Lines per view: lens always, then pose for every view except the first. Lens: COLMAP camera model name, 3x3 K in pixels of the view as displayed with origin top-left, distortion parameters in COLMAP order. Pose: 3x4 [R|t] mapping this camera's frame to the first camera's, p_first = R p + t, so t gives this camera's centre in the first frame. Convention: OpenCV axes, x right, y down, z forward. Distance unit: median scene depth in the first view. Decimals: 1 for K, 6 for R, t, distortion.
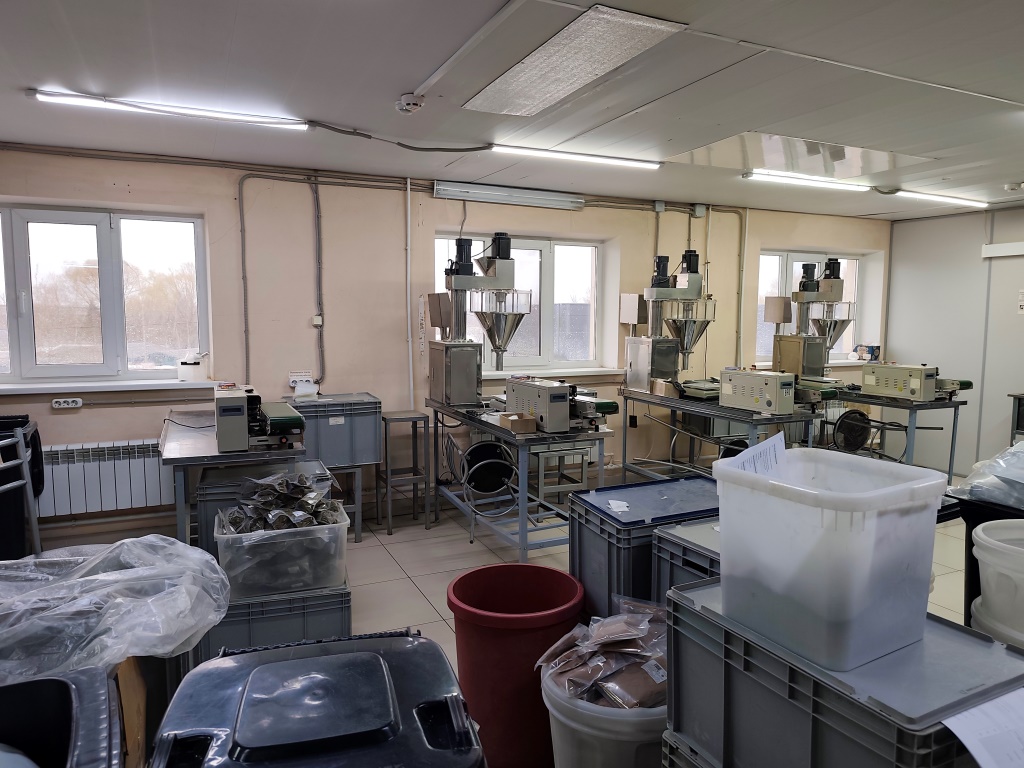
lens RADIAL K [[712.4, 0, 512.0], [0, 712.4, 384.0], [0, 0, 1]] dist [-0.001088, -0.000919]
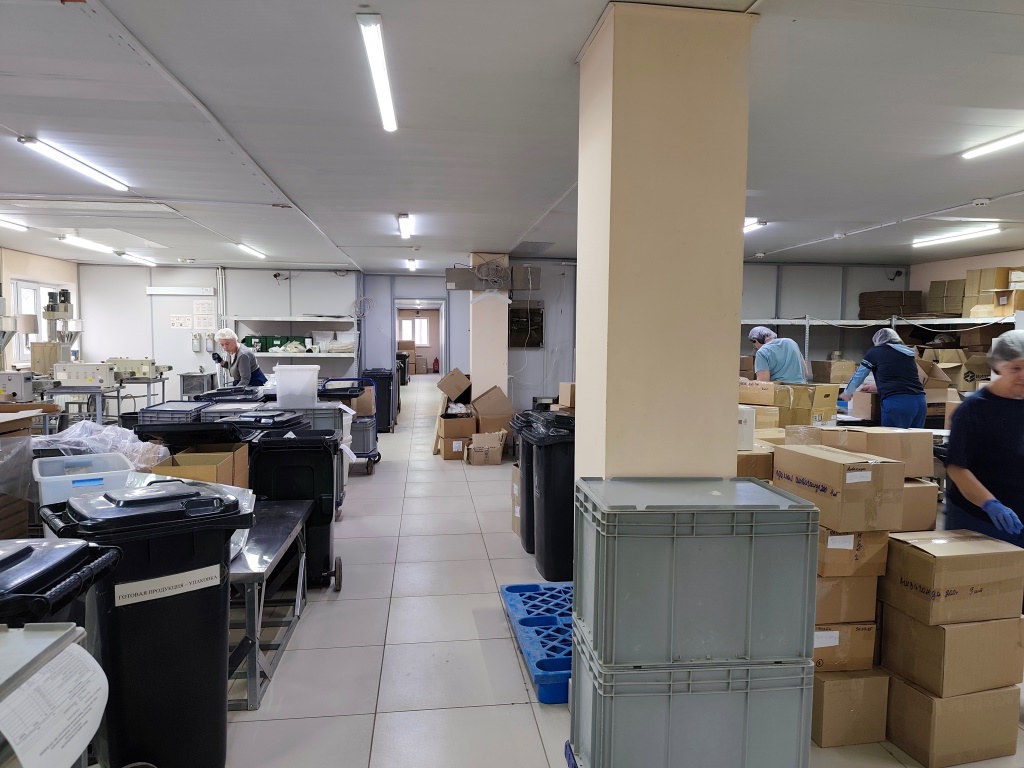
lens RADIAL K [[686.5, 0, 512.0], [0, 686.5, 384.0], [0, 0, 1]] dist [0.070874, -0.001708]
pose [[0.314438, -0.072538, 0.946503, -0.654658], [0.089168, 0.994925, 0.046626, 0.031314], [-0.945081, 0.069737, 0.319310, -0.320231]]
